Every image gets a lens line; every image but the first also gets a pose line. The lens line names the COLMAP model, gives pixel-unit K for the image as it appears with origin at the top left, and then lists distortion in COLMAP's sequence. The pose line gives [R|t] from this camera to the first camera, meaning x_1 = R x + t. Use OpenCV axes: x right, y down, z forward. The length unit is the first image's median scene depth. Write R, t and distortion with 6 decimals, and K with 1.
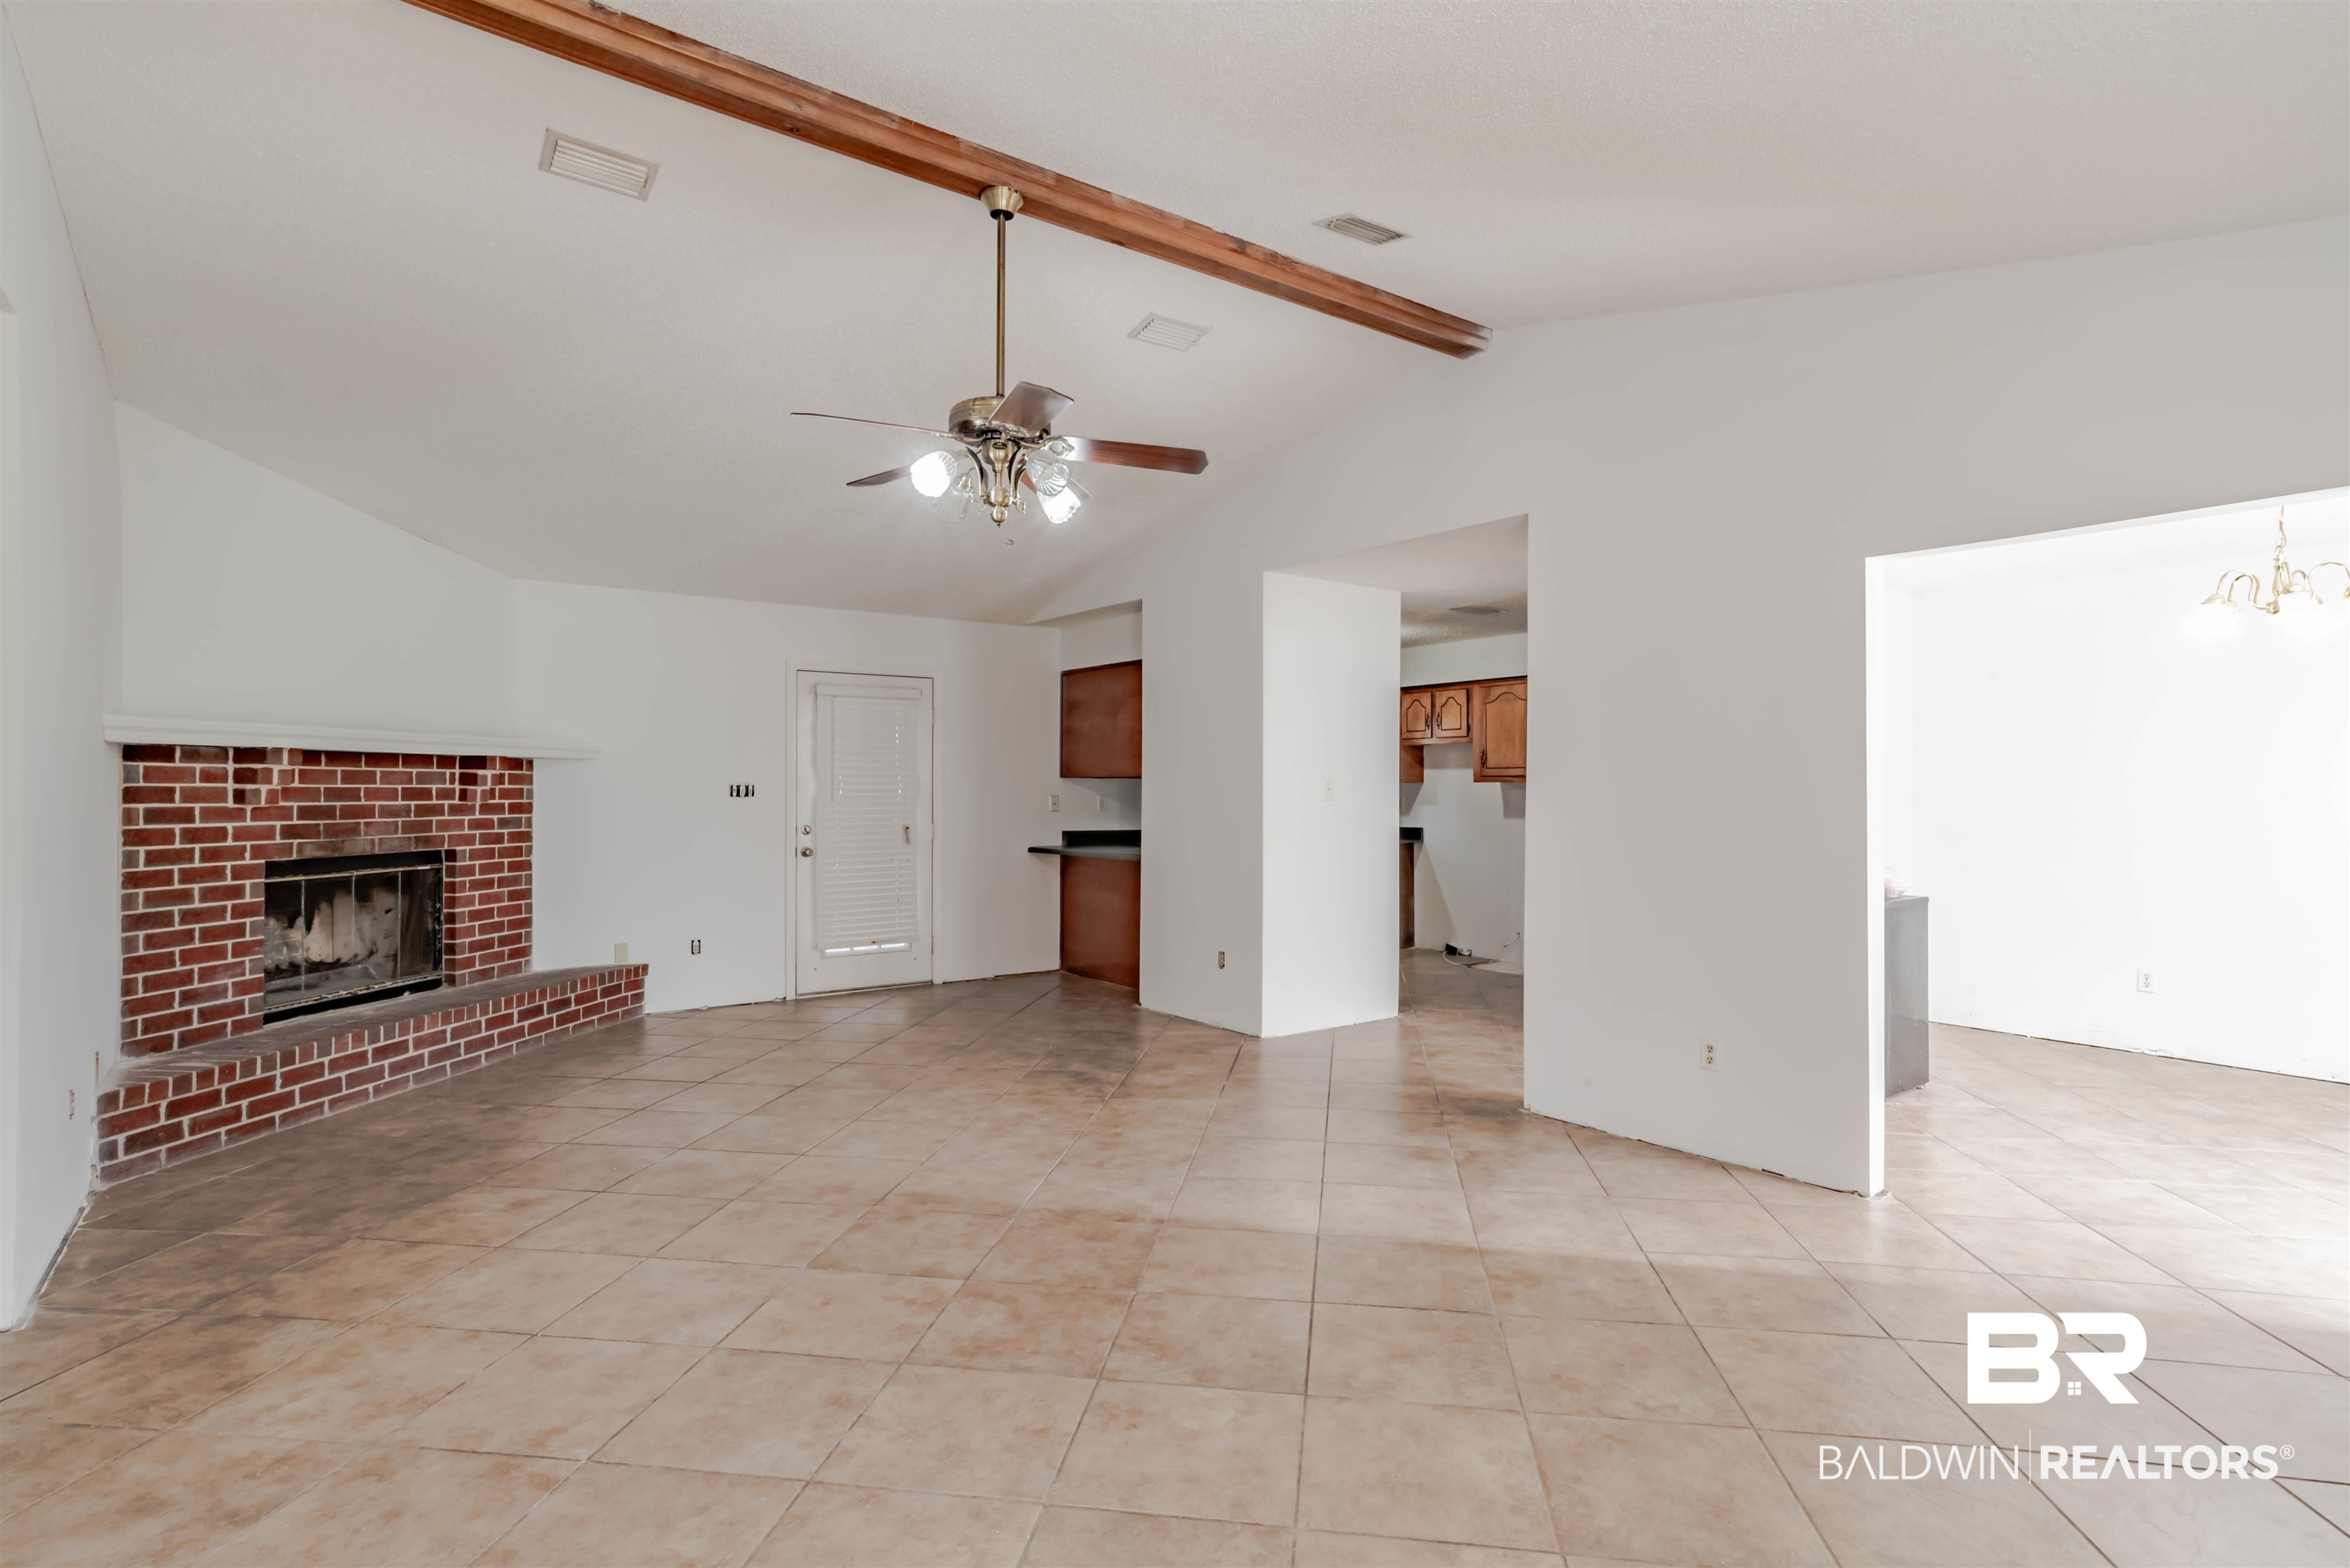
lens RADIAL K [[1172.6, 0, 1185.2], [0, 1172.6, 792.0], [0, 0, 1]] dist [-0.025245, 0.027791]
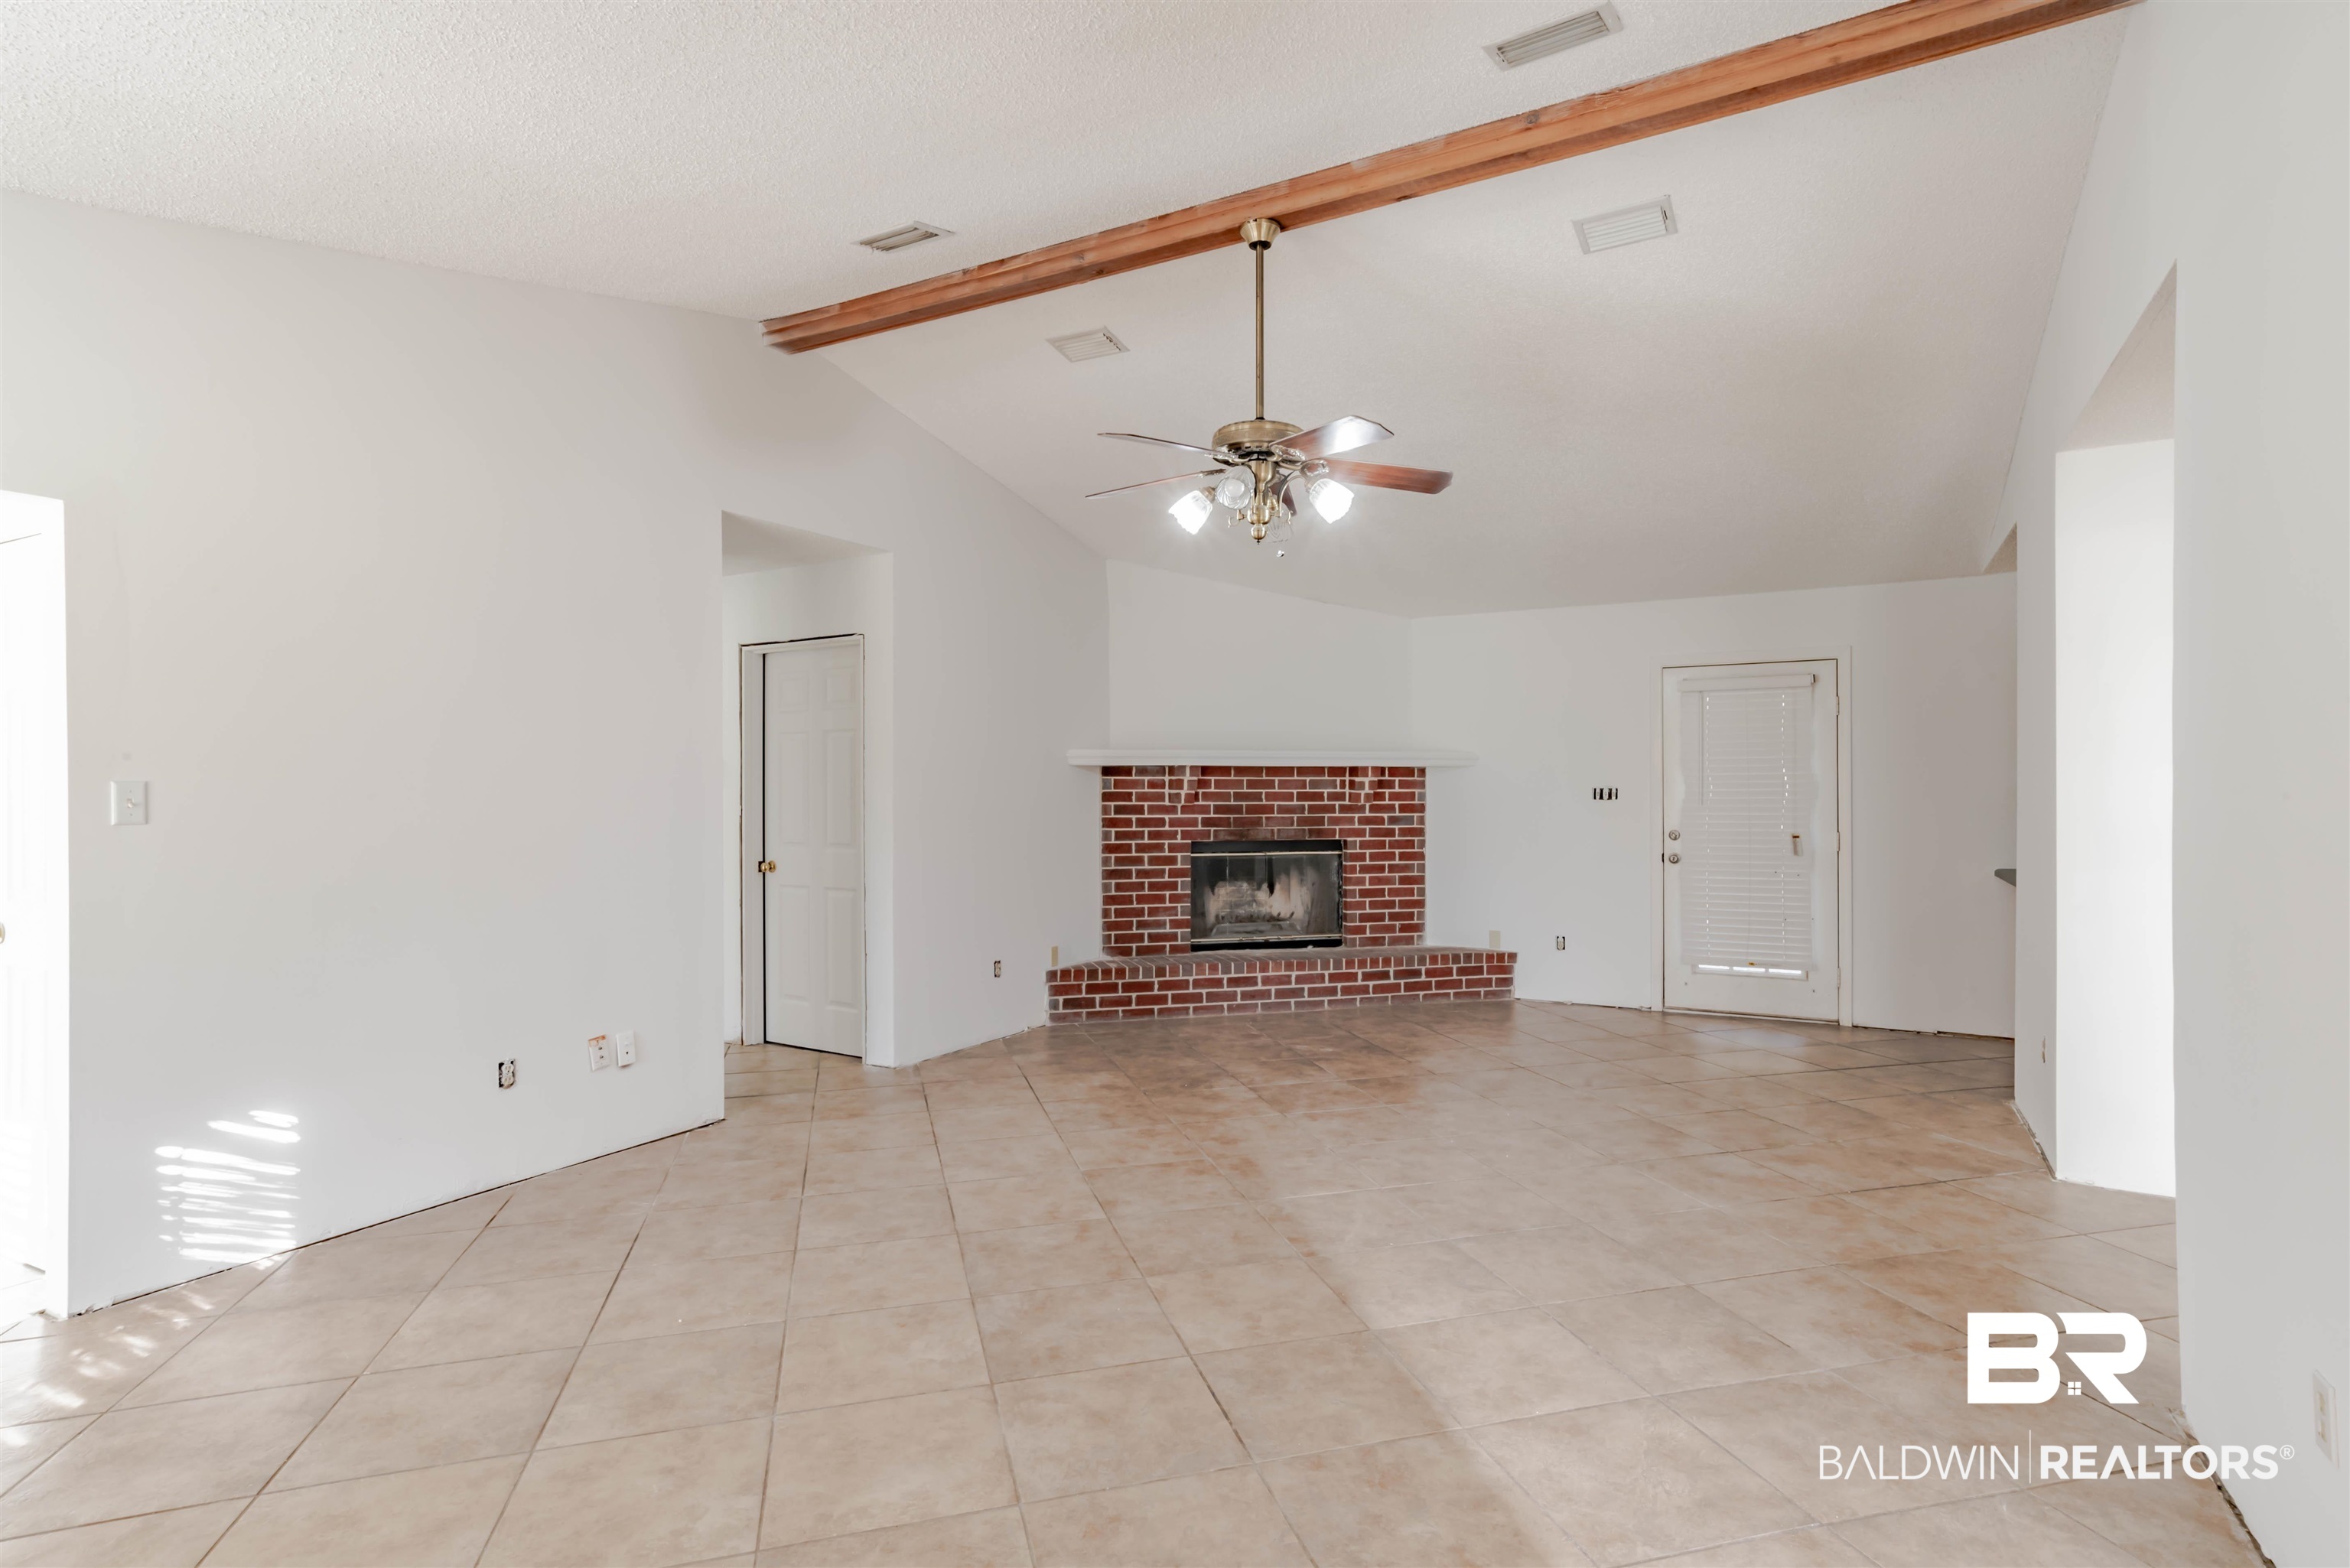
lens RADIAL K [[1172.6, 0, 1185.2], [0, 1172.6, 792.0], [0, 0, 1]] dist [-0.025245, 0.027791]
pose [[0.406824, -0.001251, -0.913506, 0.553205], [-0.000140, 0.999999, -0.001432, -0.001564], [0.913507, 0.000711, 0.406823, 0.366793]]
